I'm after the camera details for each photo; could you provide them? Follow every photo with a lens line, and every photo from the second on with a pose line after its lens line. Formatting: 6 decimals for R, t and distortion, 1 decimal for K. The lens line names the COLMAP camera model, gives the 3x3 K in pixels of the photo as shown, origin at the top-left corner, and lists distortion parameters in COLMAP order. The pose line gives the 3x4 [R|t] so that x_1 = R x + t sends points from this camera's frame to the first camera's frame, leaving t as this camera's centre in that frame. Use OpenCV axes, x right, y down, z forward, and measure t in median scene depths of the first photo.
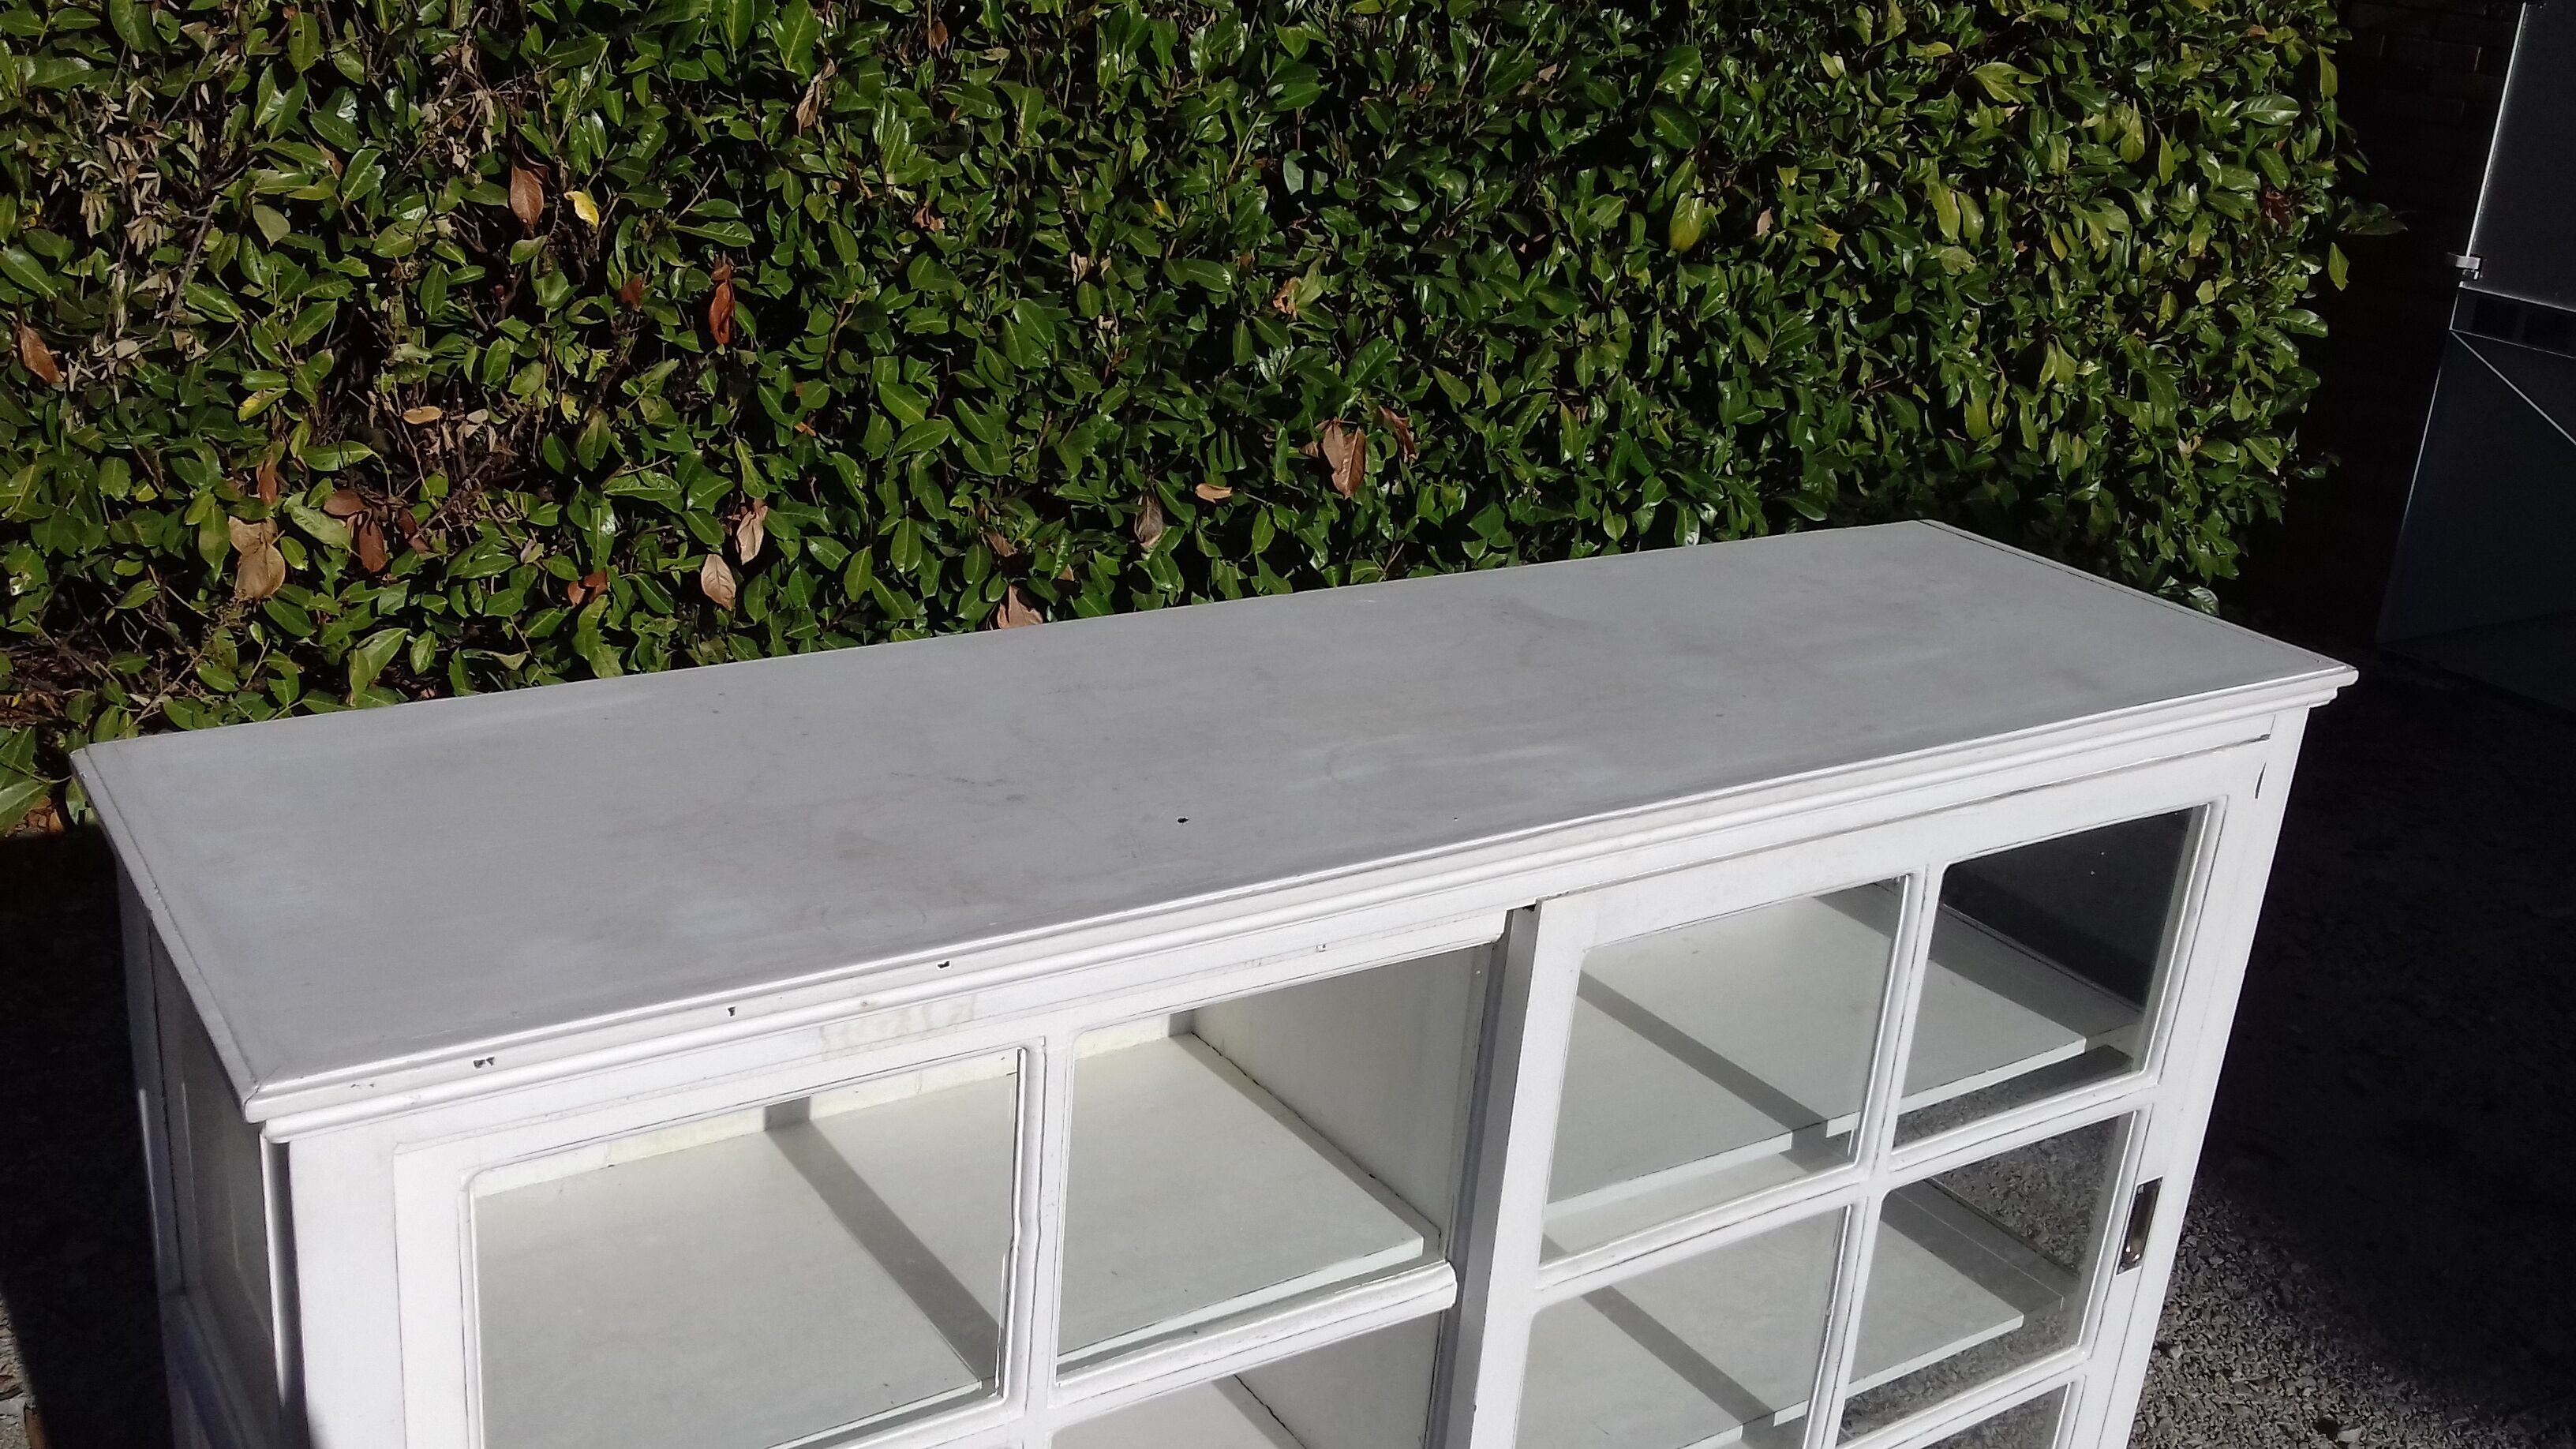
lens RADIAL K [[2394.3, 0, 1288.0], [0, 2394.3, 724.5], [0, 0, 1]] dist [0.078484, -0.200412]
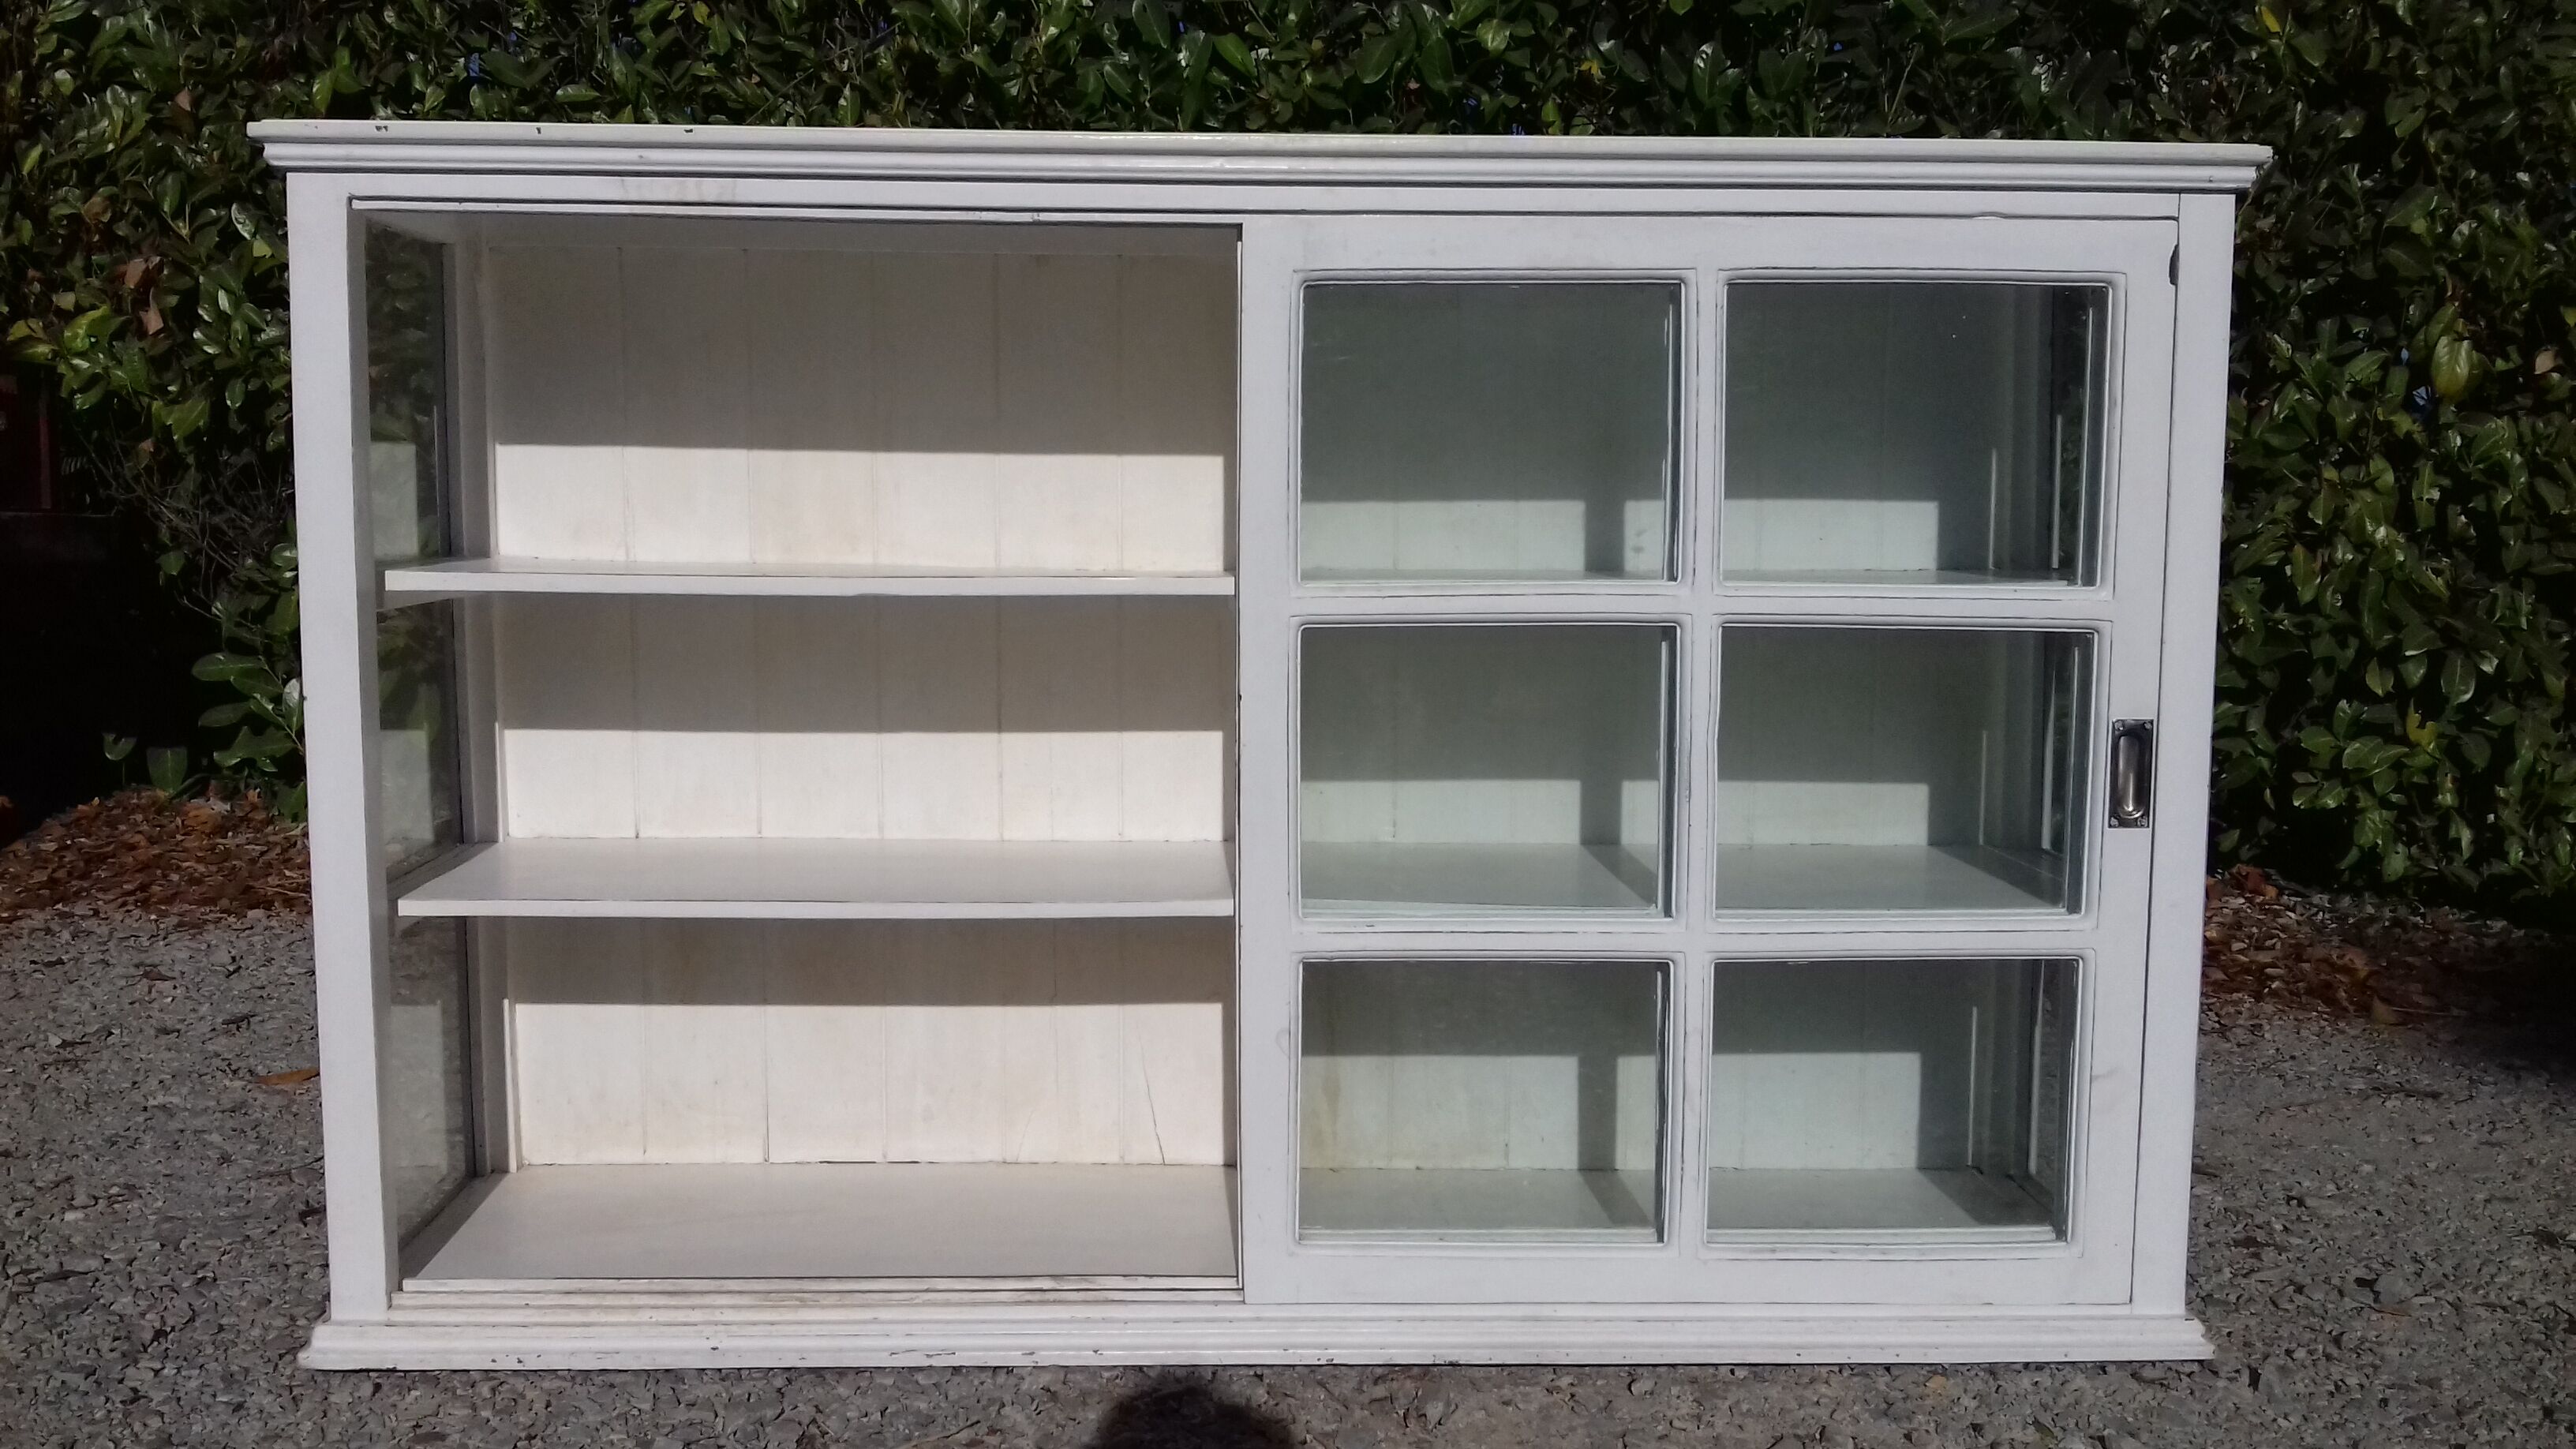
lens RADIAL K [[2394.3, 0, 1288.0], [0, 2394.3, 724.5], [0, 0, 1]] dist [0.078484, -0.200412]
pose [[0.846909, -0.027995, -0.531000, 0.279614], [-0.127356, 0.958868, -0.253677, 0.229391], [0.516261, 0.282467, 0.808509, 0.029498]]
